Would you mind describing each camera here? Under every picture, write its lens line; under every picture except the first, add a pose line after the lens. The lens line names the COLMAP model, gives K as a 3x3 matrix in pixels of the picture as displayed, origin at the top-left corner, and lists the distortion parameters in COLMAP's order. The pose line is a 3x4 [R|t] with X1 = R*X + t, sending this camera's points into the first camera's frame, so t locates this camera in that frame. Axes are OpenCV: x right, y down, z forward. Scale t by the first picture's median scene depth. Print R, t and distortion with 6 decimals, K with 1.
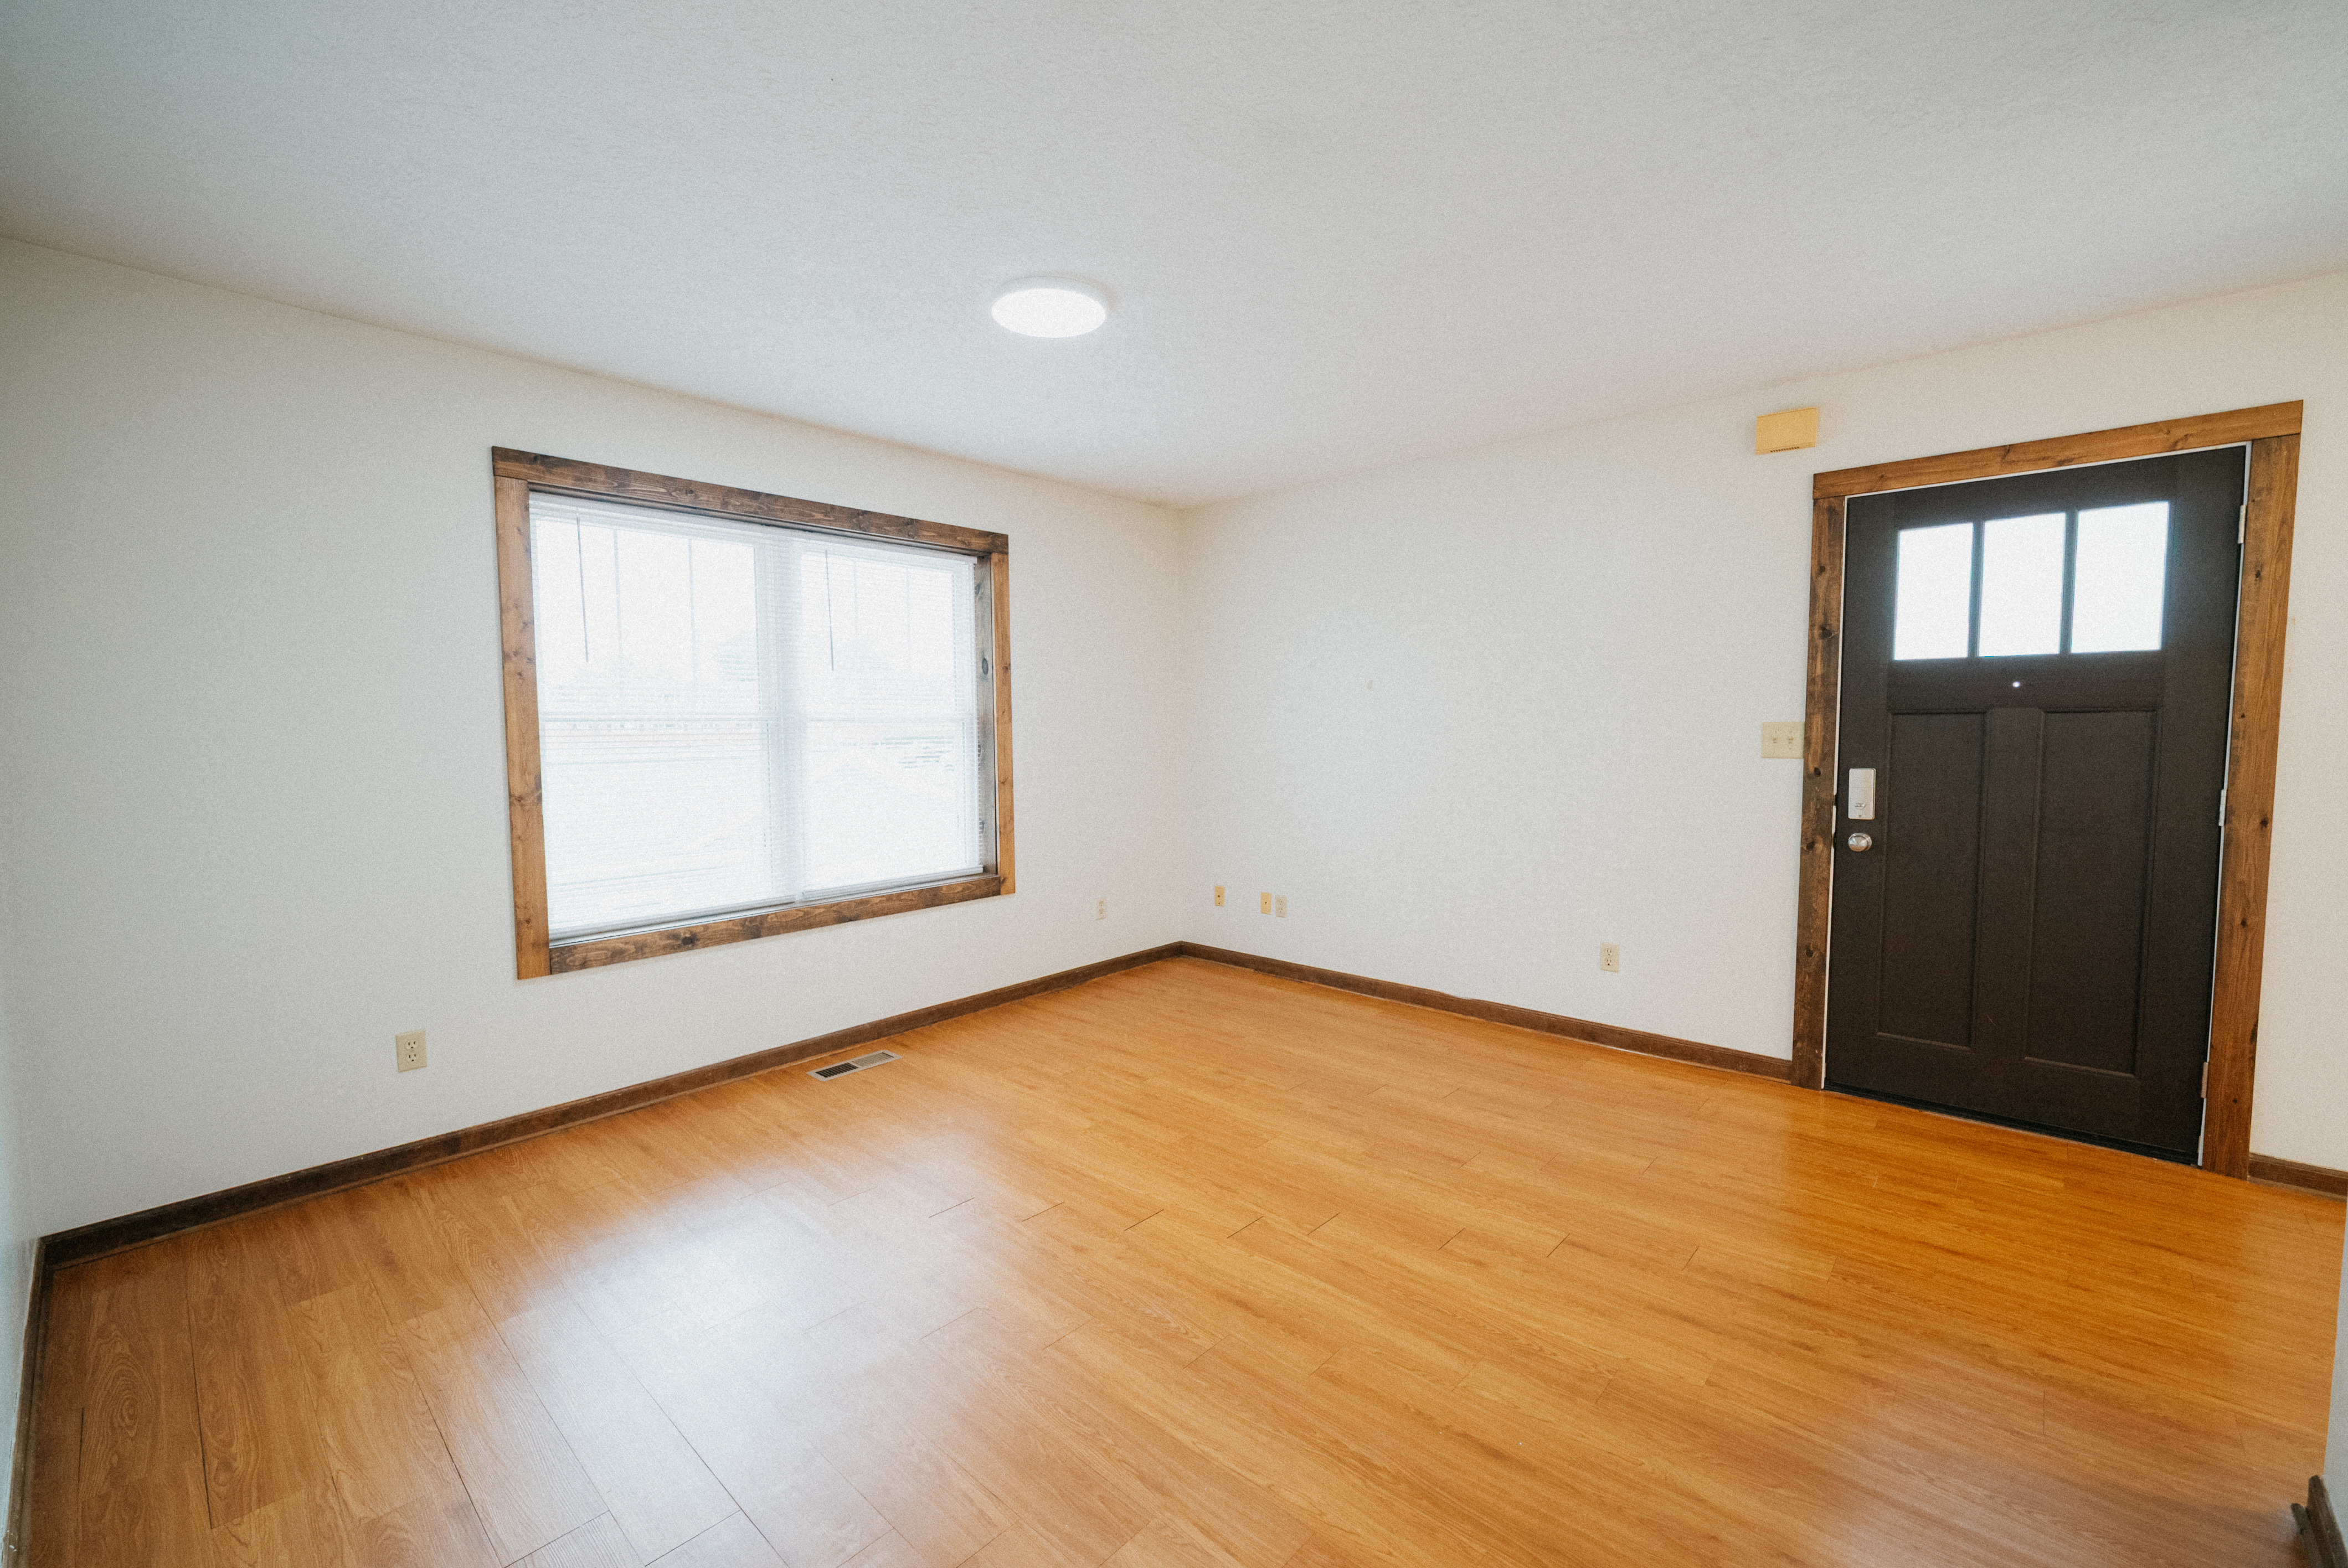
lens RADIAL K [[972.2, 0, 1174.9], [0, 972.2, 791.5], [0, 0, 1]] dist [0.004374, -0.001874]
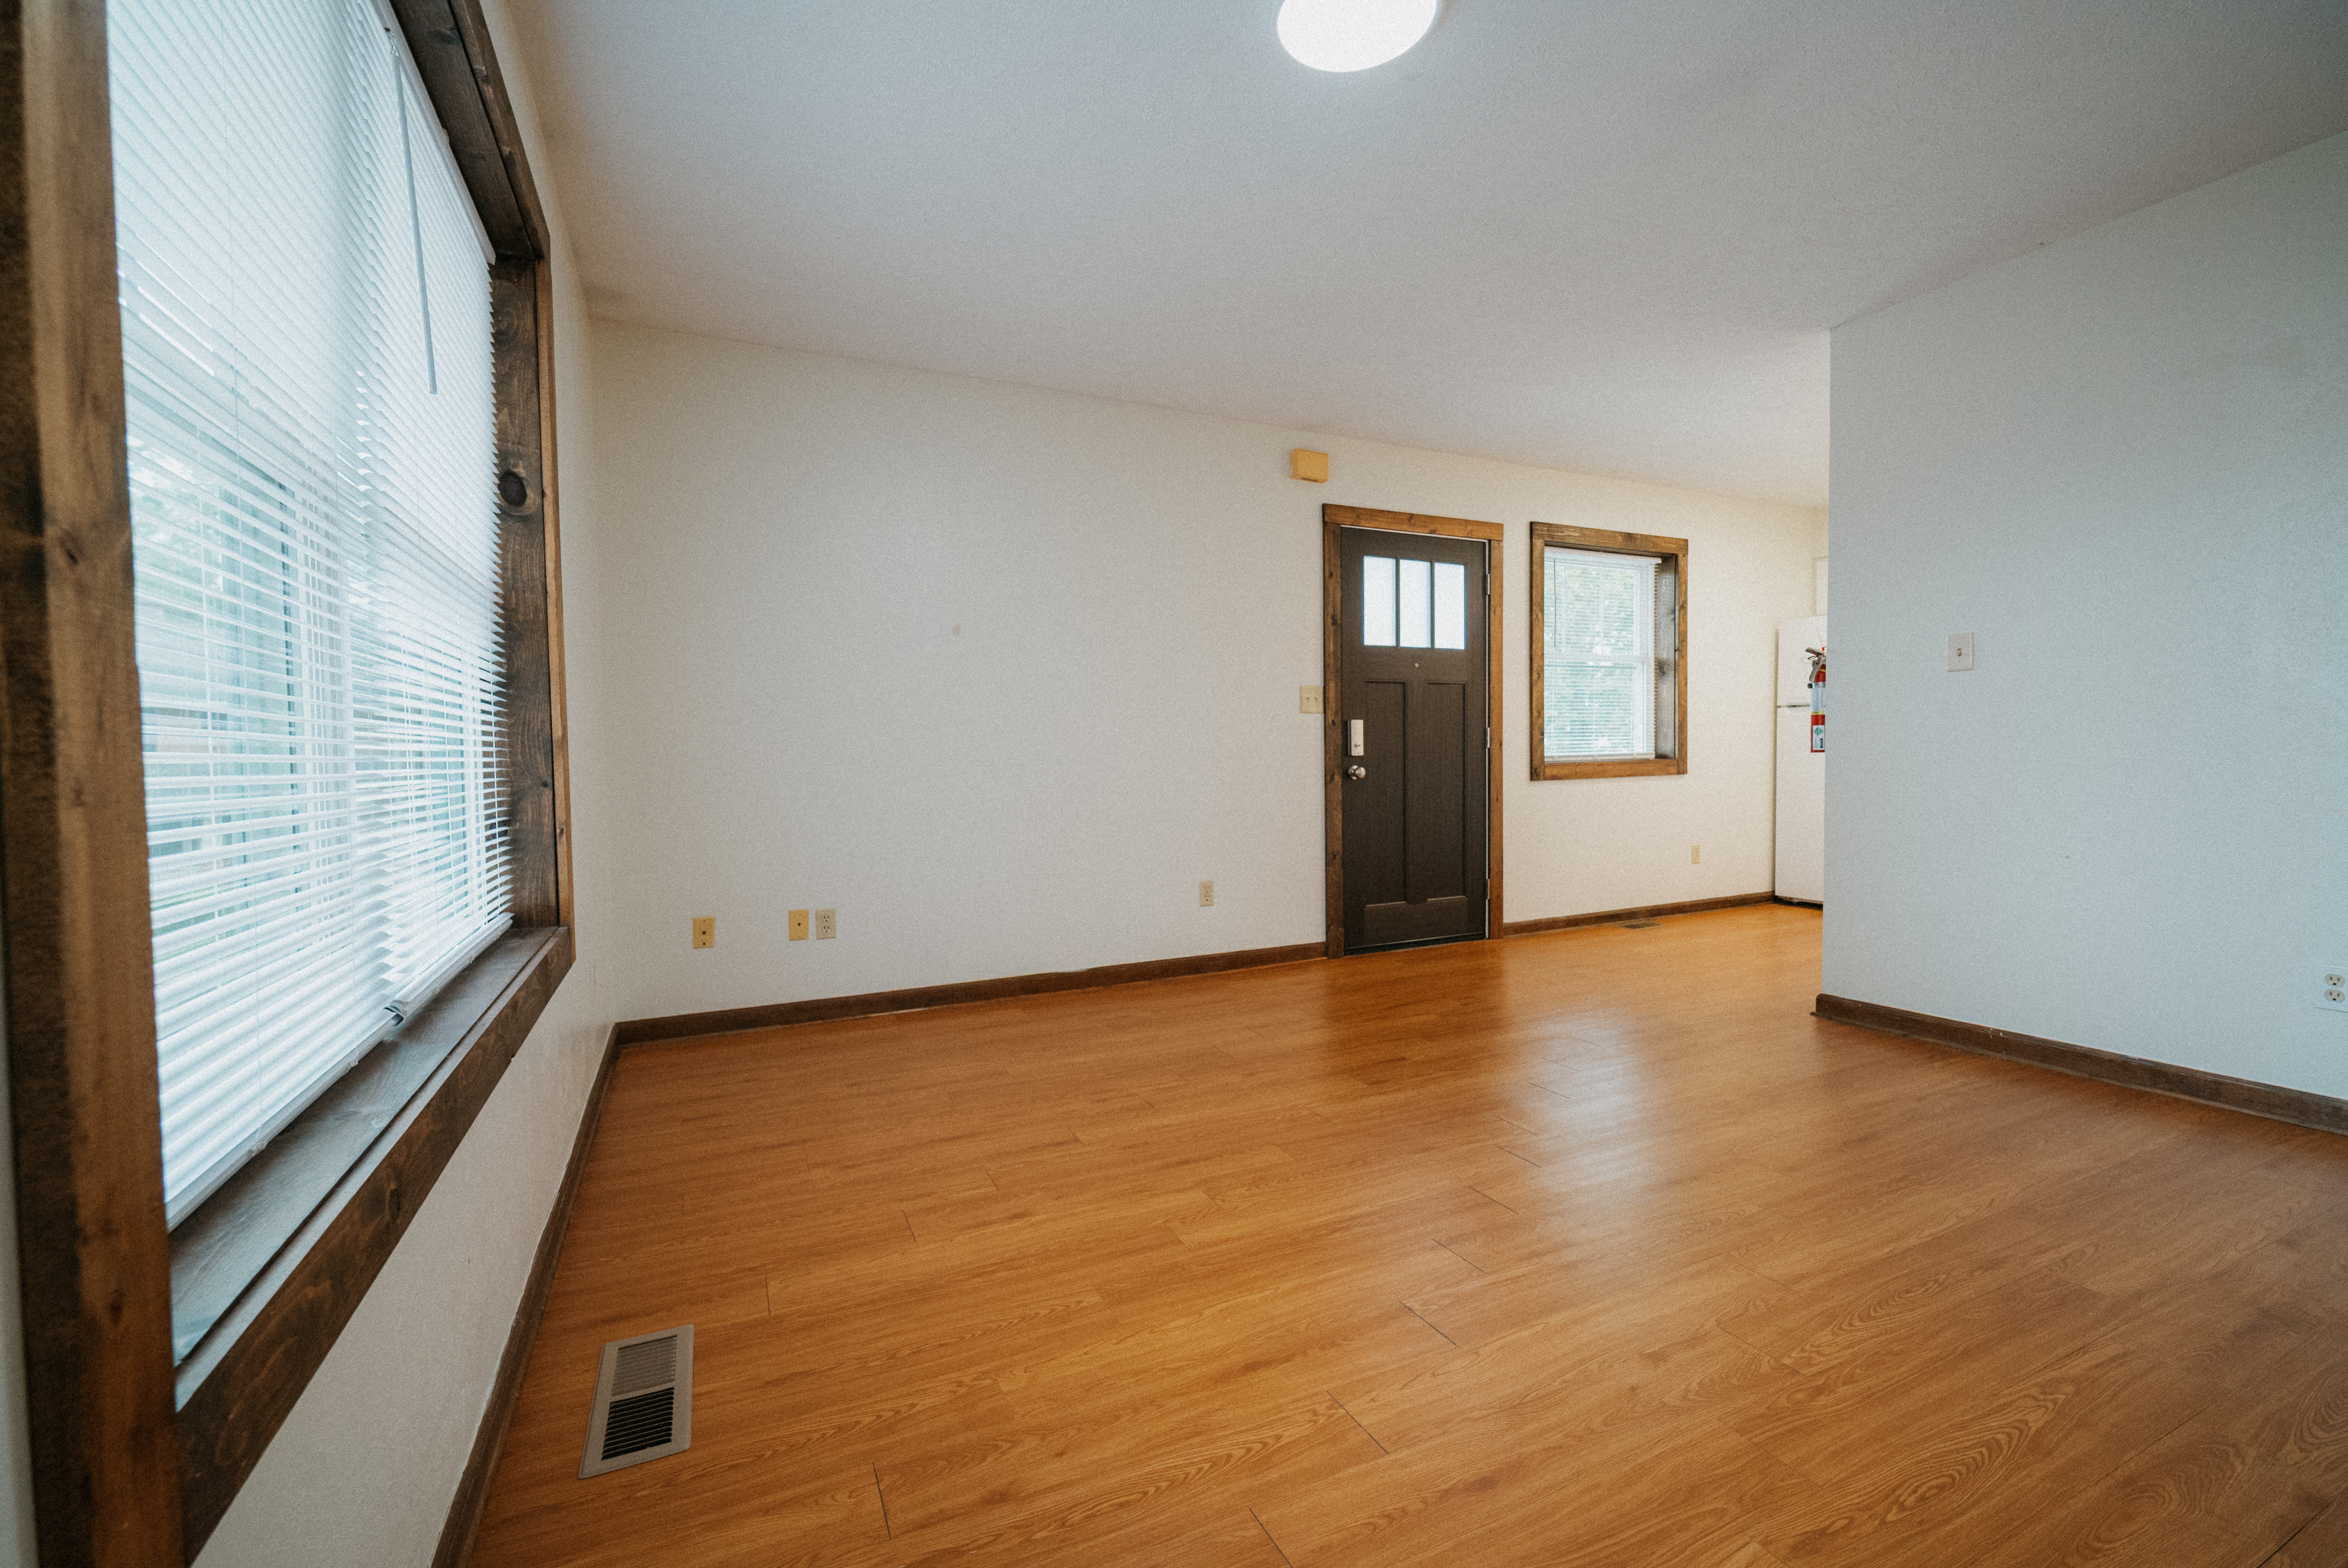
lens RADIAL K [[972.2, 0, 1168.3], [0, 972.2, 792.5], [0, 0, 1]] dist [0.004374, -0.001874]
pose [[0.377412, -0.033095, 0.925454, -0.672662], [0.076913, 0.997029, 0.004288, 0.052098], [-0.922846, 0.069561, 0.378836, 0.690056]]
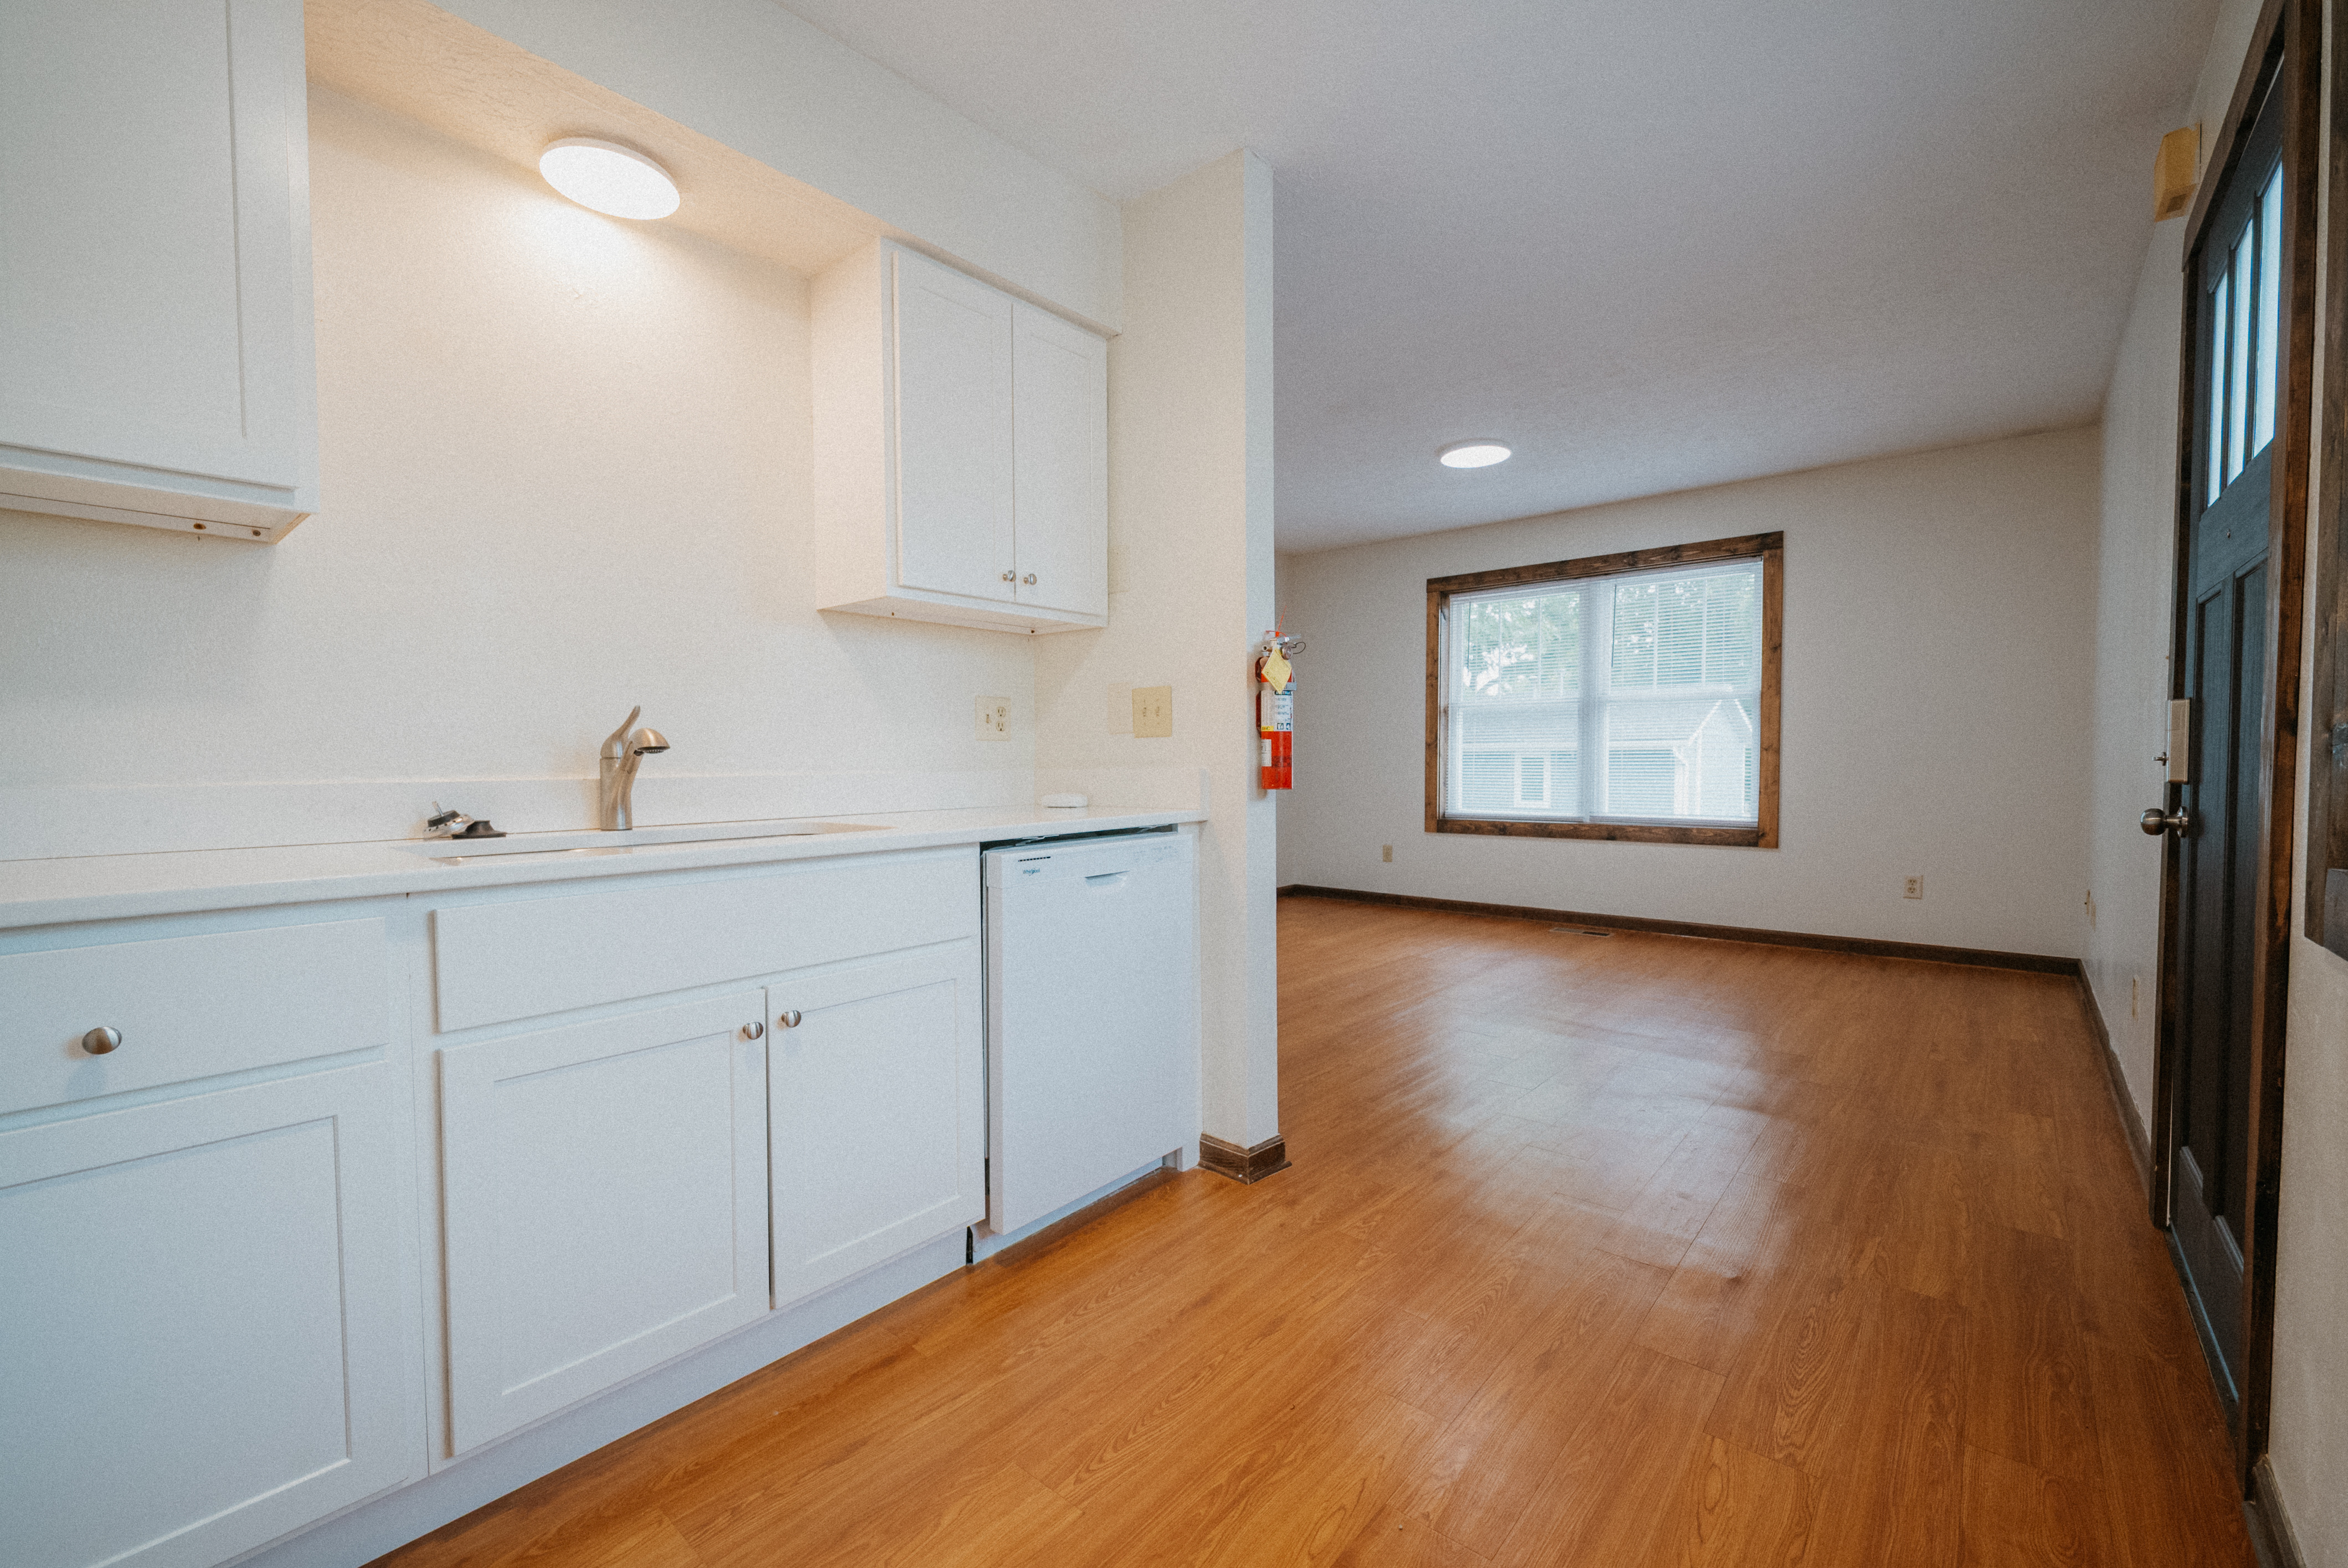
lens RADIAL K [[972.2, 0, 1160.7], [0, 972.2, 794.2], [0, 0, 1]] dist [0.004374, -0.001874]
pose [[0.020970, 0.048849, -0.998586, 1.238869], [-0.064363, 0.996800, 0.047410, 0.045686], [0.997706, 0.063278, 0.024047, 0.341114]]
